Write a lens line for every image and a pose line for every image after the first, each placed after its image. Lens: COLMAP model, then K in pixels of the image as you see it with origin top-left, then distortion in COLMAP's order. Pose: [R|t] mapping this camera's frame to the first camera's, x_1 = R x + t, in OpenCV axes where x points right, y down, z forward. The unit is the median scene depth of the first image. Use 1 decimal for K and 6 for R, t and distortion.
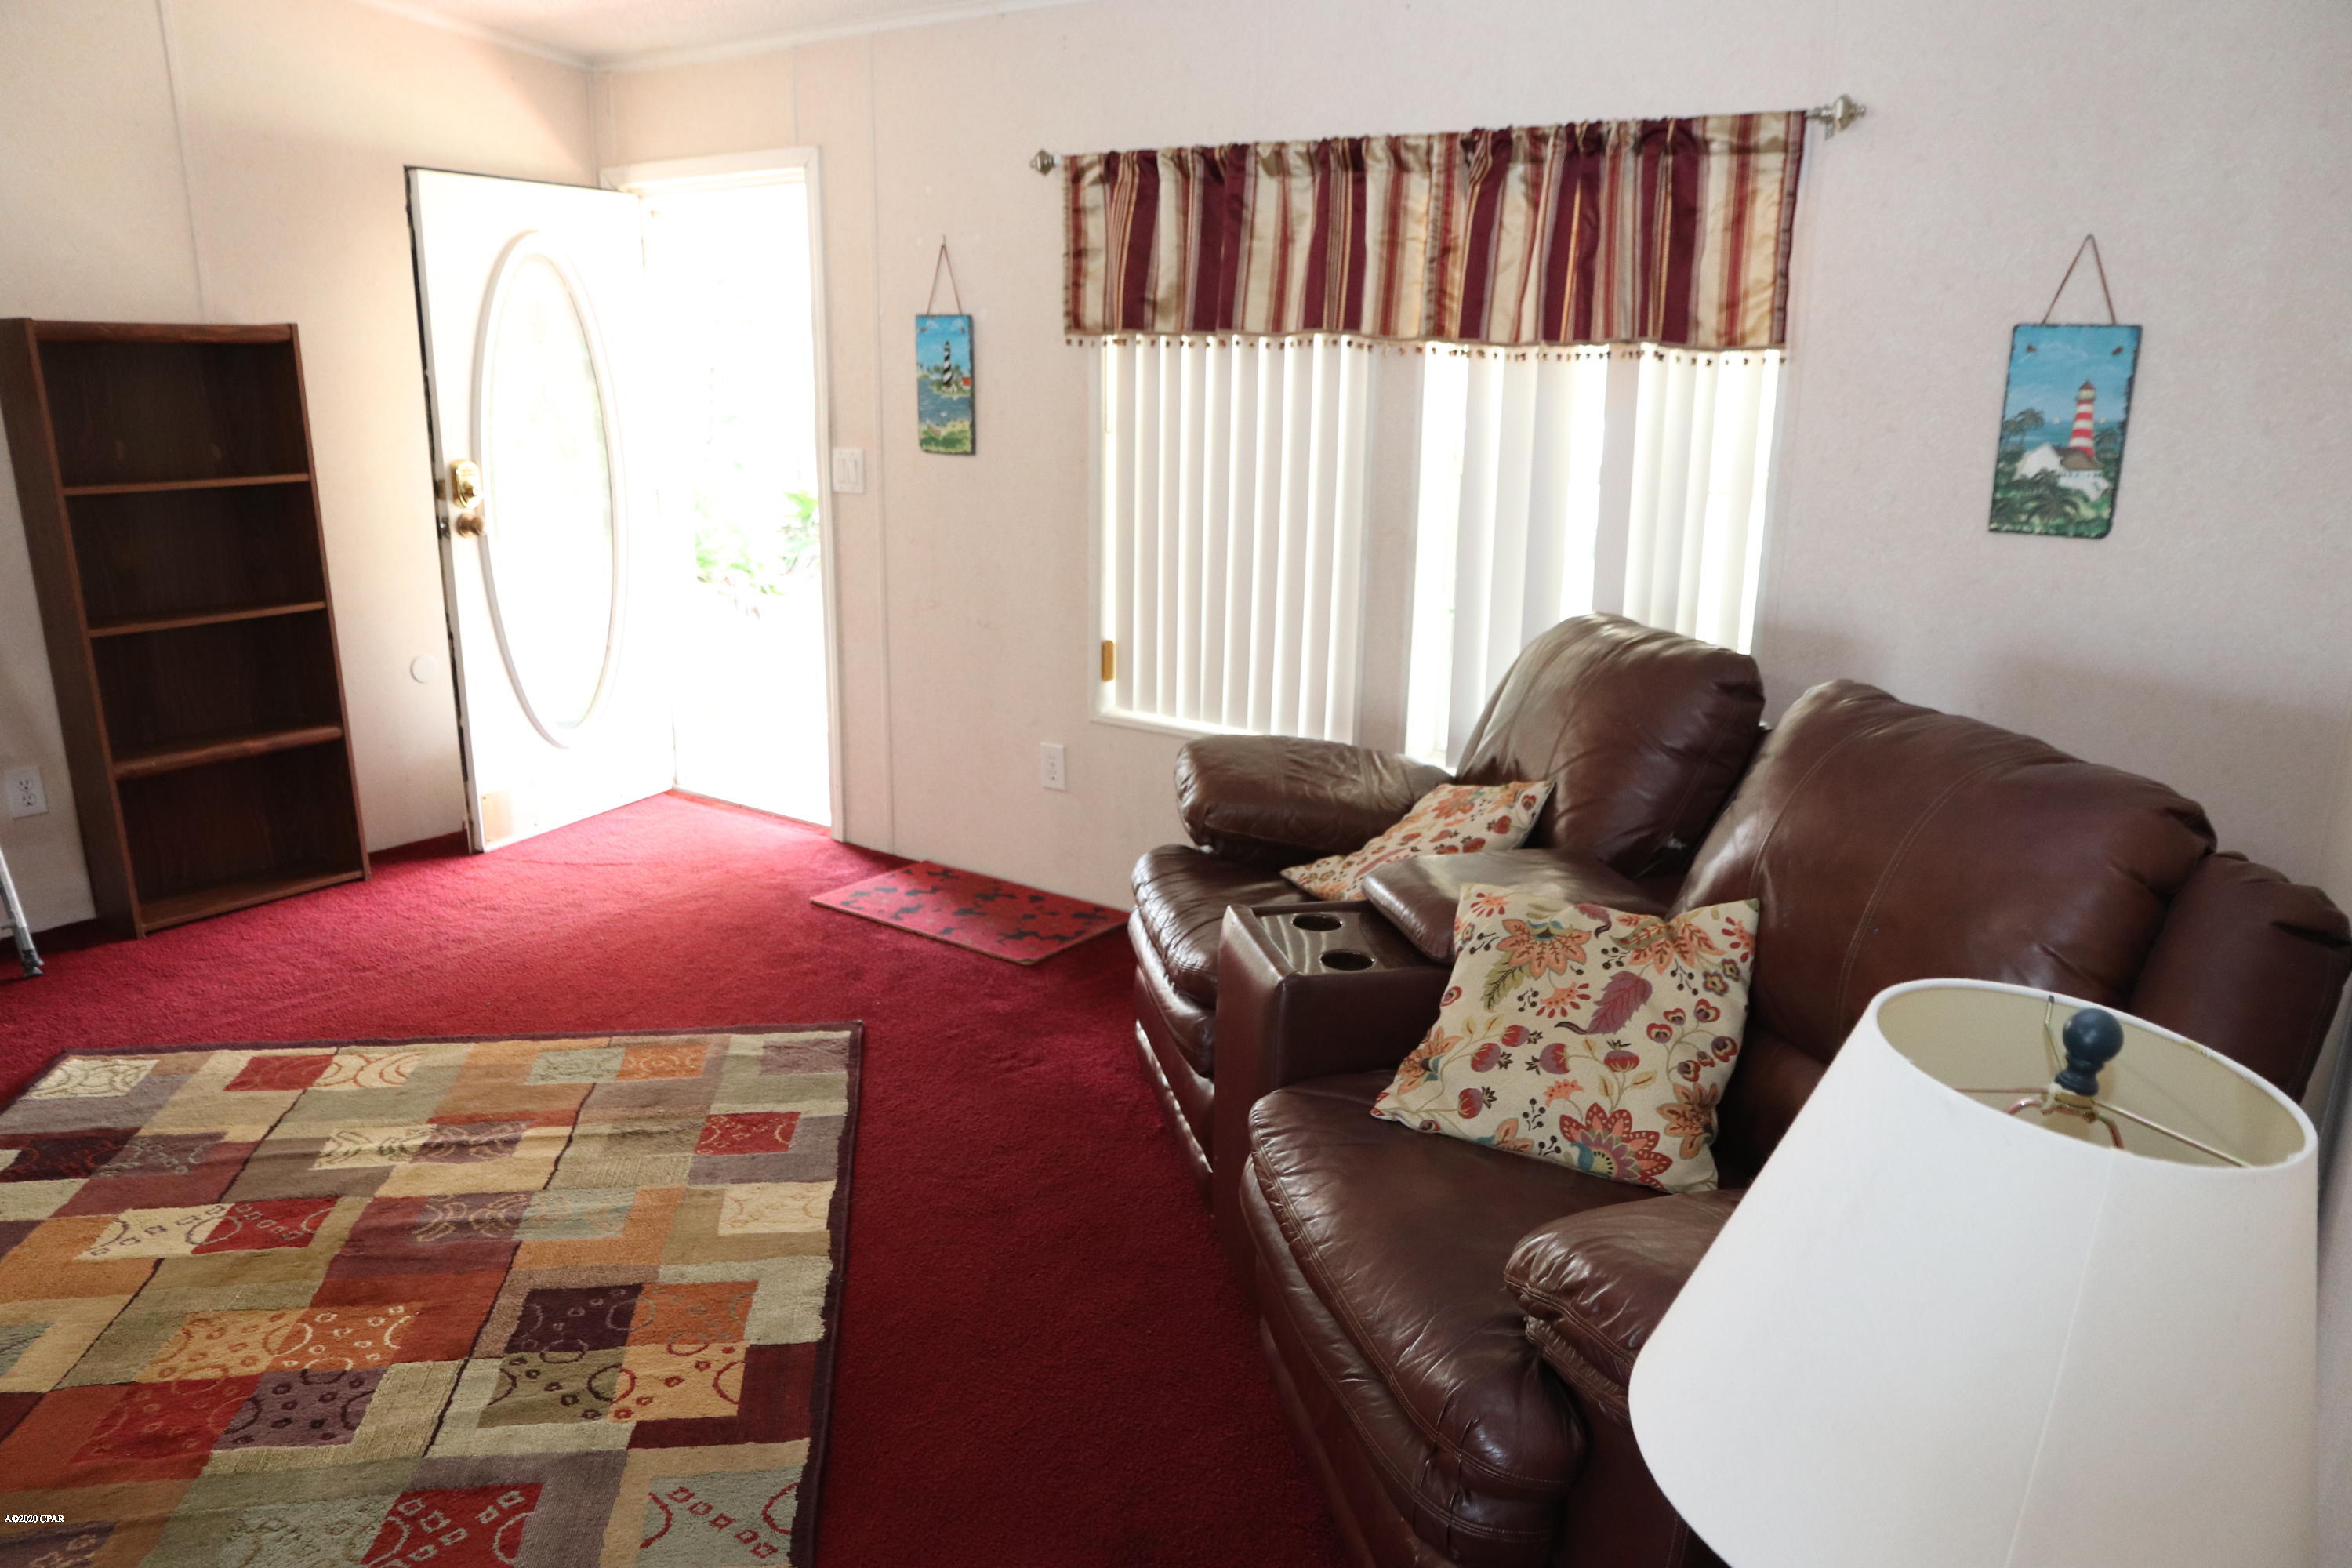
lens RADIAL K [[1657.4, 0, 1163.6], [0, 1657.4, 783.8], [0, 0, 1]] dist [-0.040242, 0.004654]
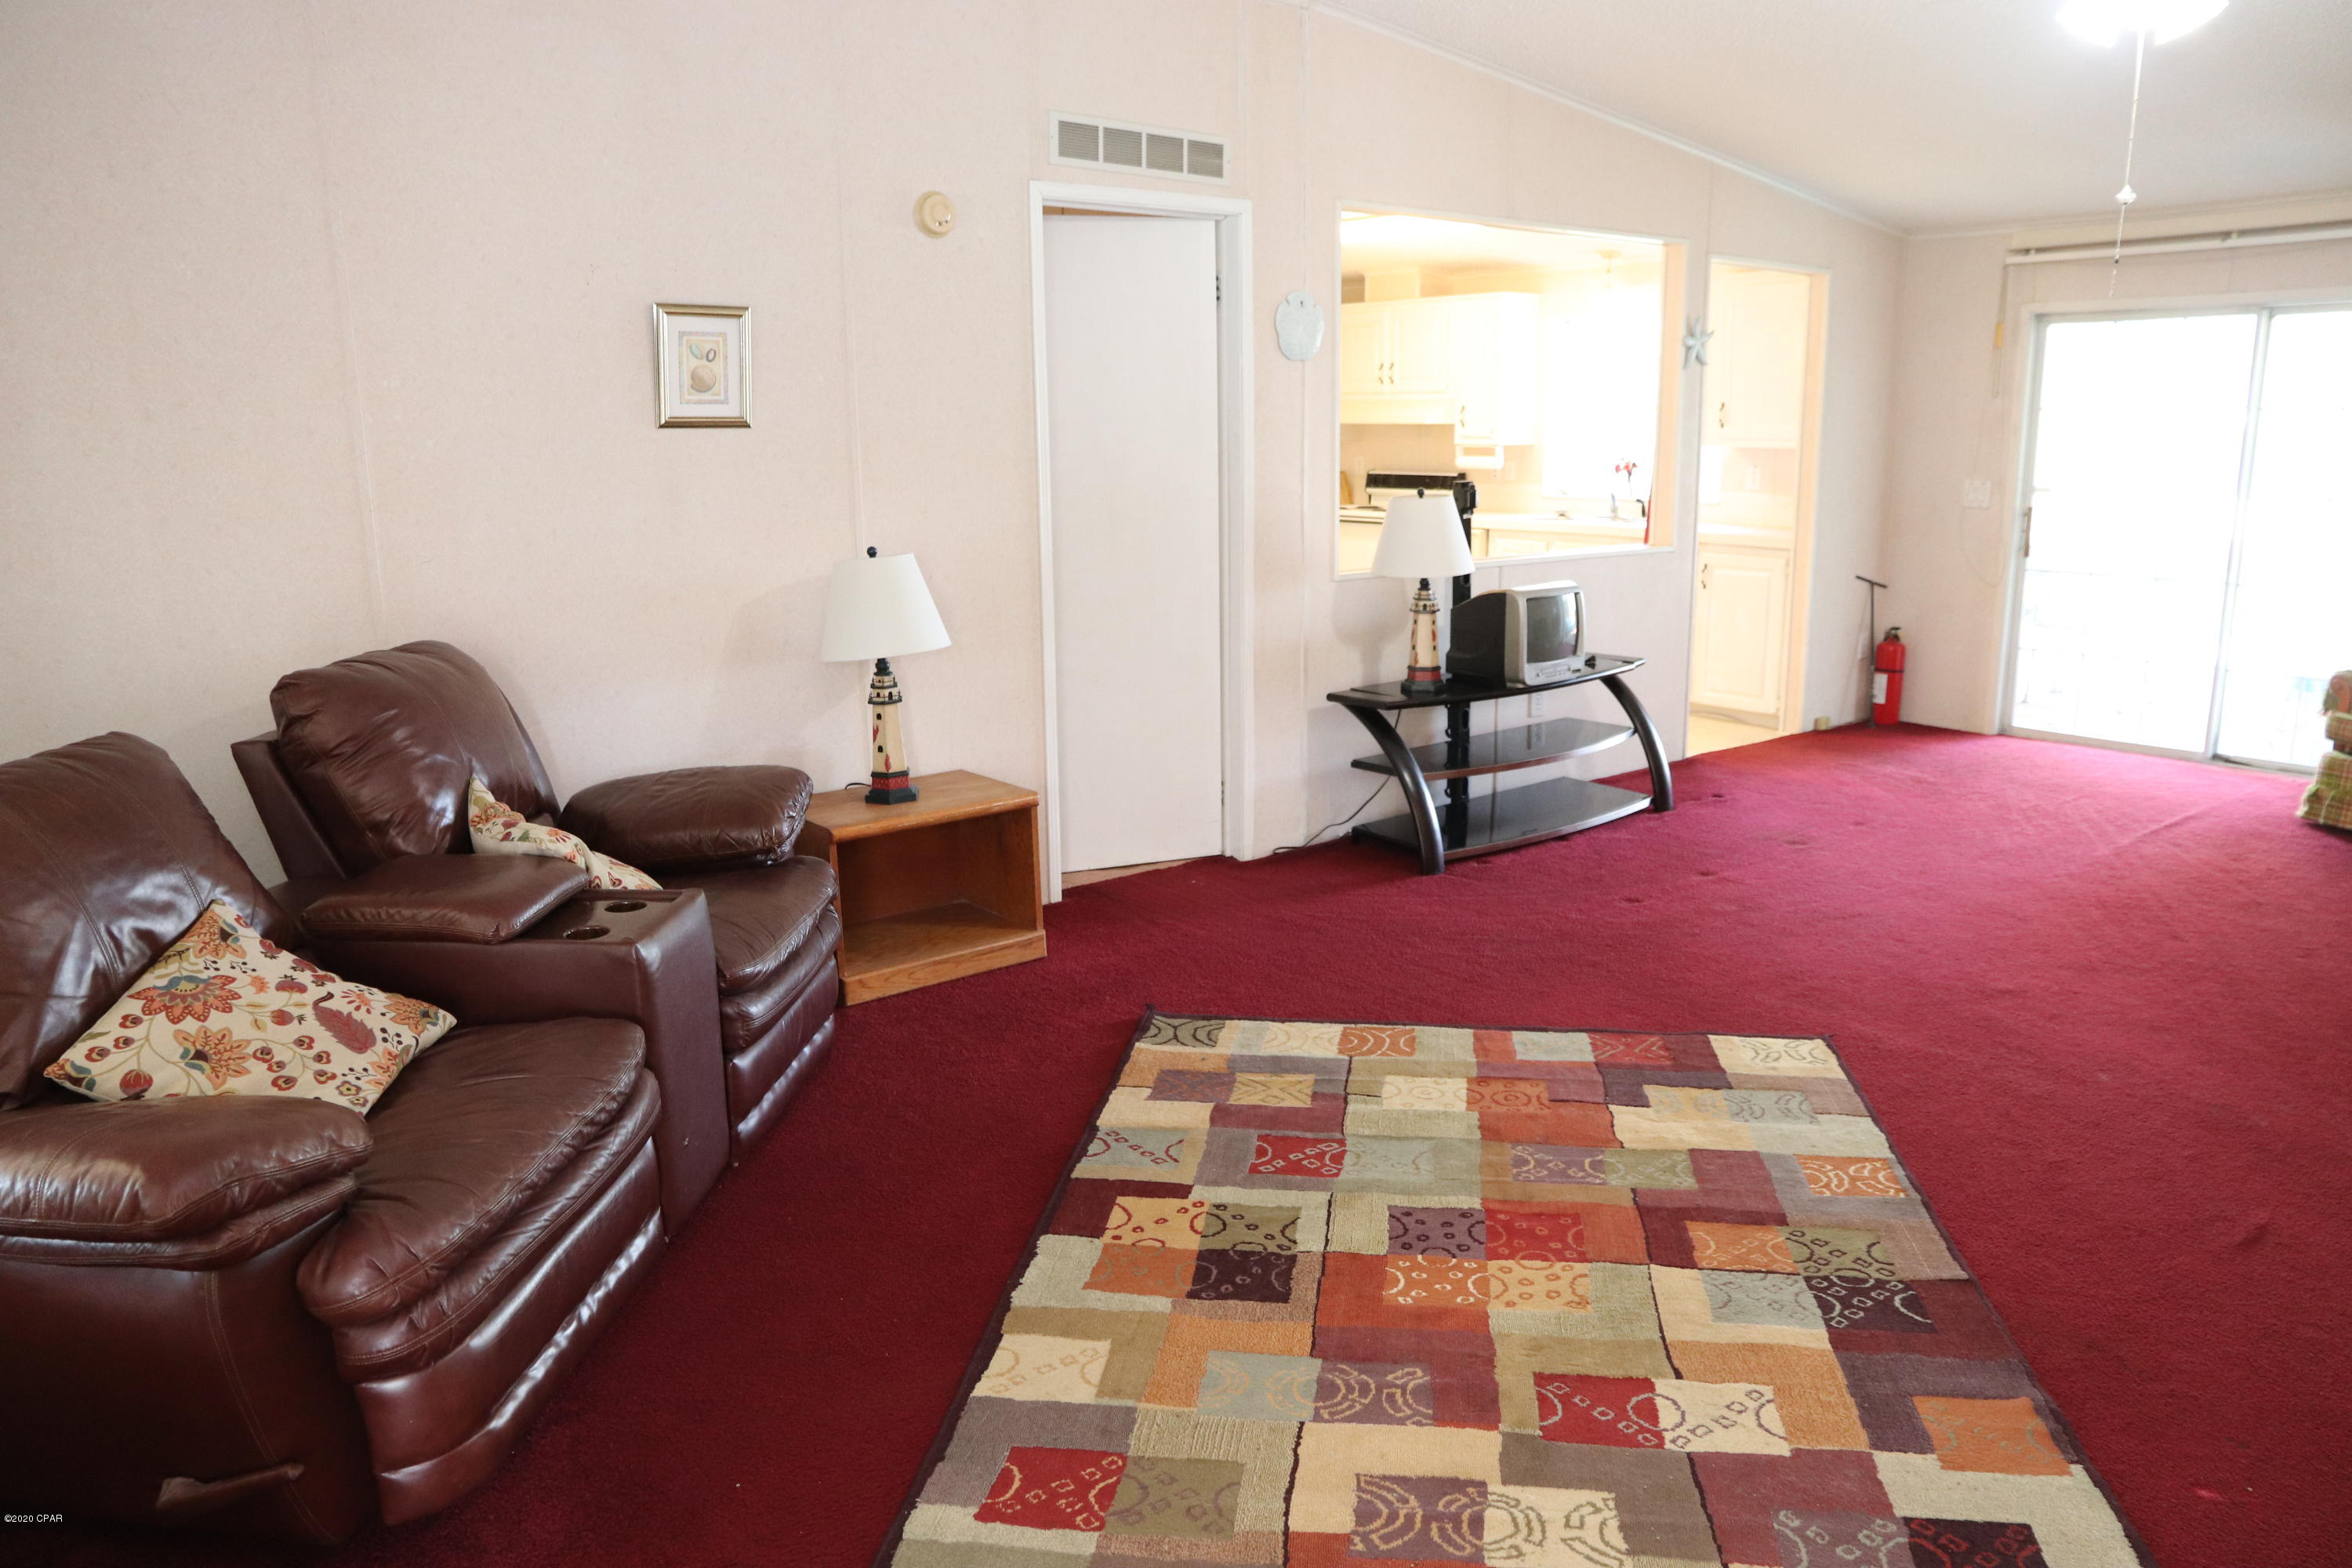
lens RADIAL K [[1657.4, 0, 1175.5], [0, 1657.4, 778.5], [0, 0, 1]] dist [-0.040242, 0.004654]
pose [[-0.958904, -0.056725, 0.278003, -0.615930], [0.079712, 0.886489, 0.455832, -0.504467], [-0.272304, 0.459260, -0.845536, 1.833256]]
